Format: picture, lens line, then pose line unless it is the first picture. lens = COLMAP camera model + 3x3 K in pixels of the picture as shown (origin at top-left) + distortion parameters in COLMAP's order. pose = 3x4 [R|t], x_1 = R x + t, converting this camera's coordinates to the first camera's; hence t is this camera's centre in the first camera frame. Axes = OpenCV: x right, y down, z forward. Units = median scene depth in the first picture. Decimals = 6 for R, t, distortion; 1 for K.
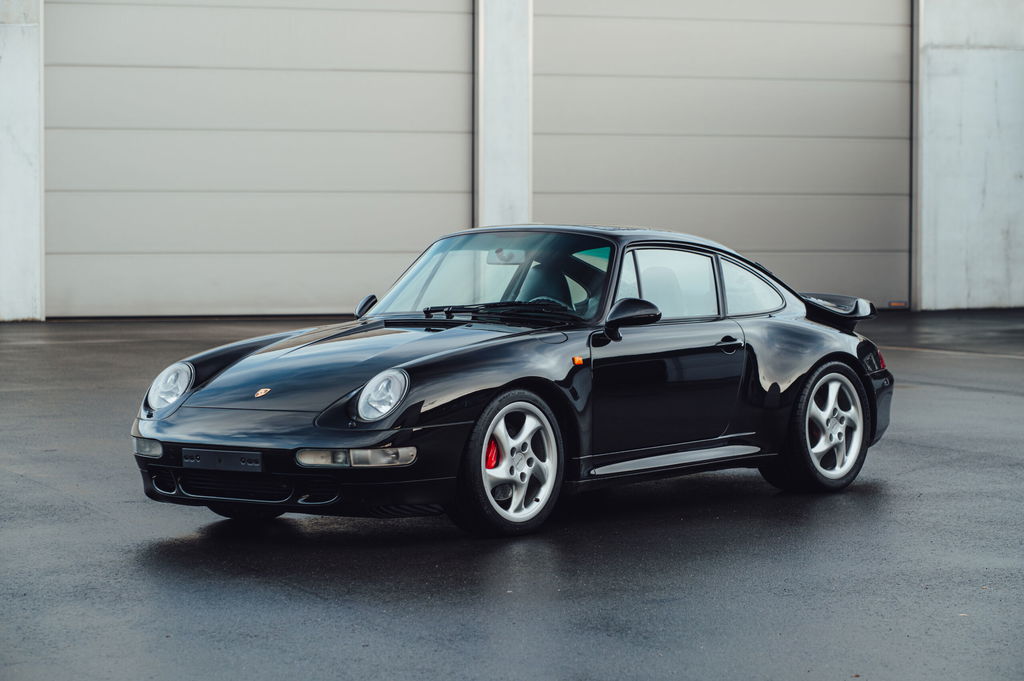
lens RADIAL K [[3143.5, 0, 512.0], [0, 3143.5, 340.5], [0, 0, 1]] dist [-0.011610, 0.162128]
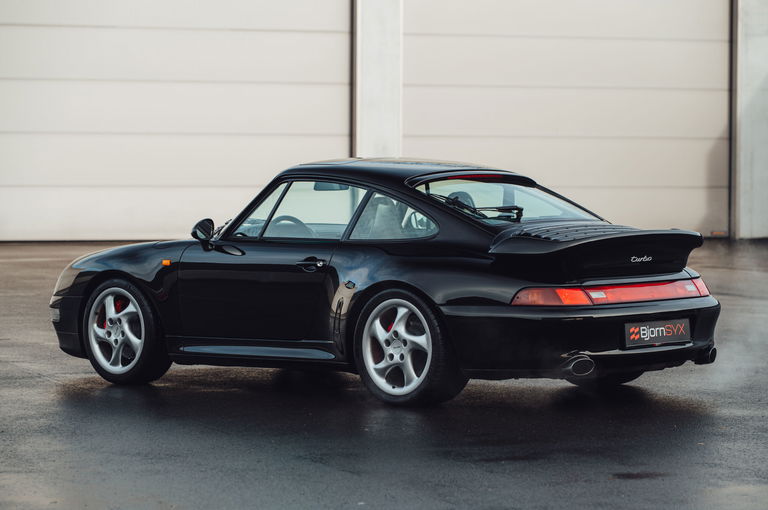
lens RADIAL K [[2871.6, 0, 384.0], [0, 2871.6, 255.0], [0, 0, 1]] dist [0.120346, 0.364968]
pose [[0.999991, 0.003150, -0.002813, 0.009178], [-0.003168, 0.999976, -0.006167, 0.012256], [0.002794, 0.006176, 0.999977, -0.208151]]
